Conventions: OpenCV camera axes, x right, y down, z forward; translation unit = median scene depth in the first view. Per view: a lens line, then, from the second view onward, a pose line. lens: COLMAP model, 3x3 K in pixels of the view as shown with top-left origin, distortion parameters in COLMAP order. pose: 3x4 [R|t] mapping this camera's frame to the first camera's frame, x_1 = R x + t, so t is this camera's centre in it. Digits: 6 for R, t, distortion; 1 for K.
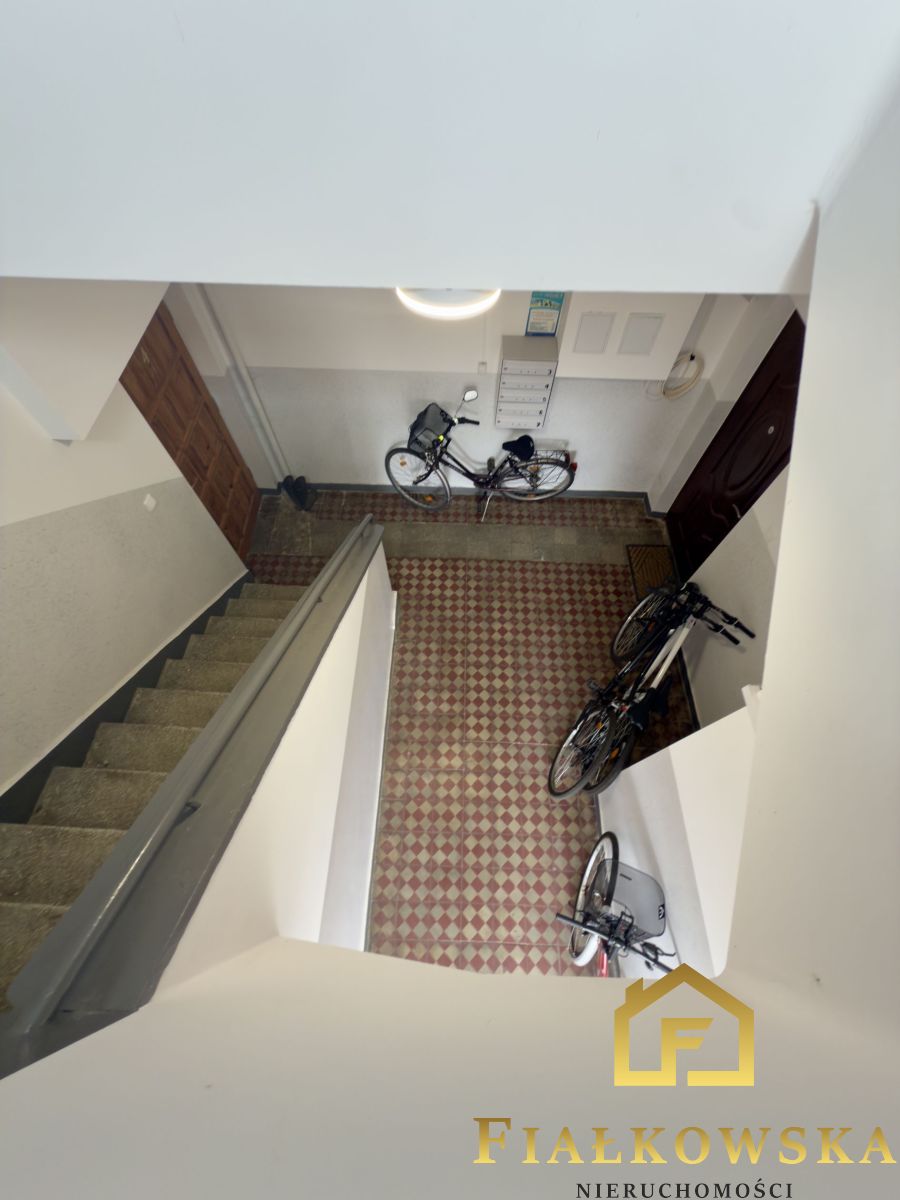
lens RADIAL K [[476.5, 0, 450.8], [0, 476.5, 599.8], [0, 0, 1]] dist [-0.000367, -0.000198]
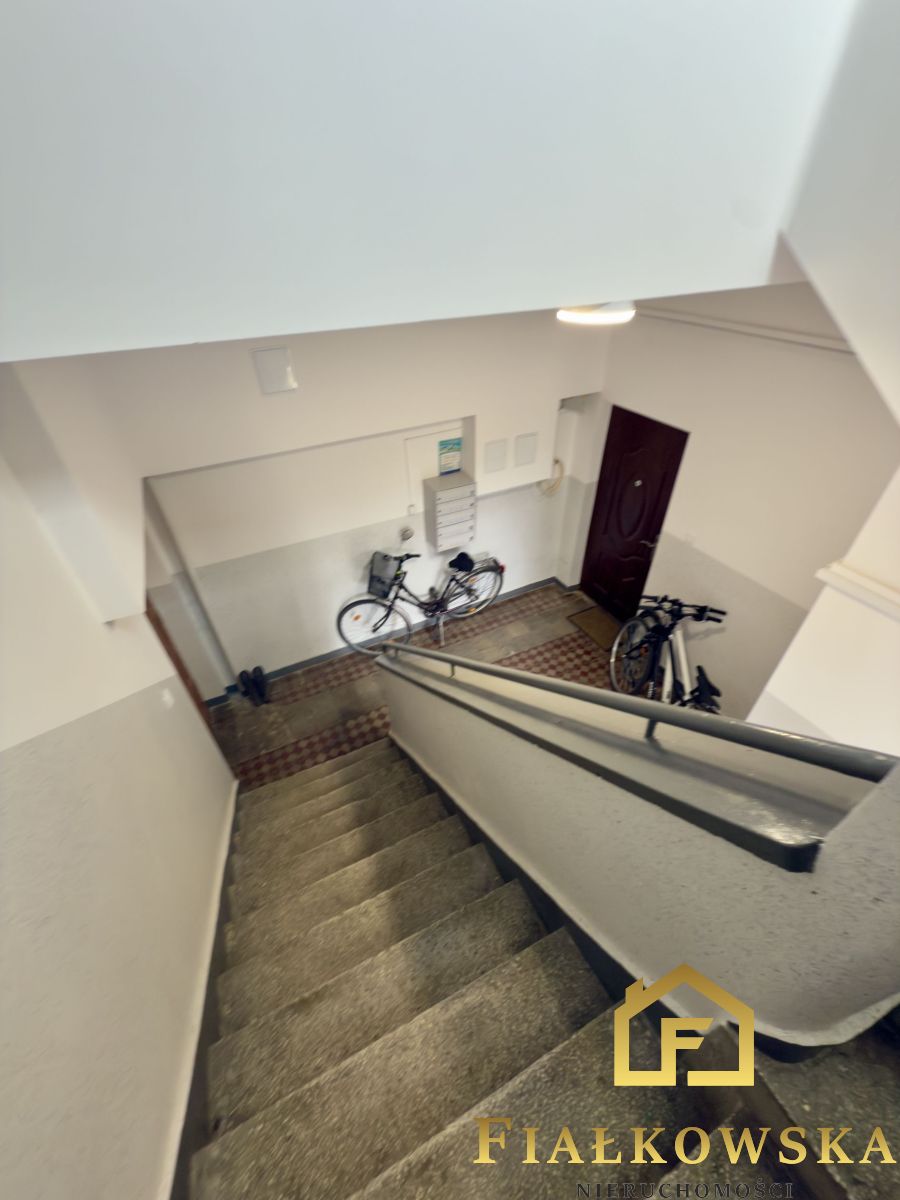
lens RADIAL K [[476.5, 0, 449.1], [0, 476.5, 599.1], [0, 0, 1]] dist [-0.000367, -0.000198]
pose [[0.879496, -0.313423, 0.358125, -0.285139], [0.428375, 0.849189, -0.308825, 0.083074], [-0.207323, 0.425021, 0.881121, 0.038315]]
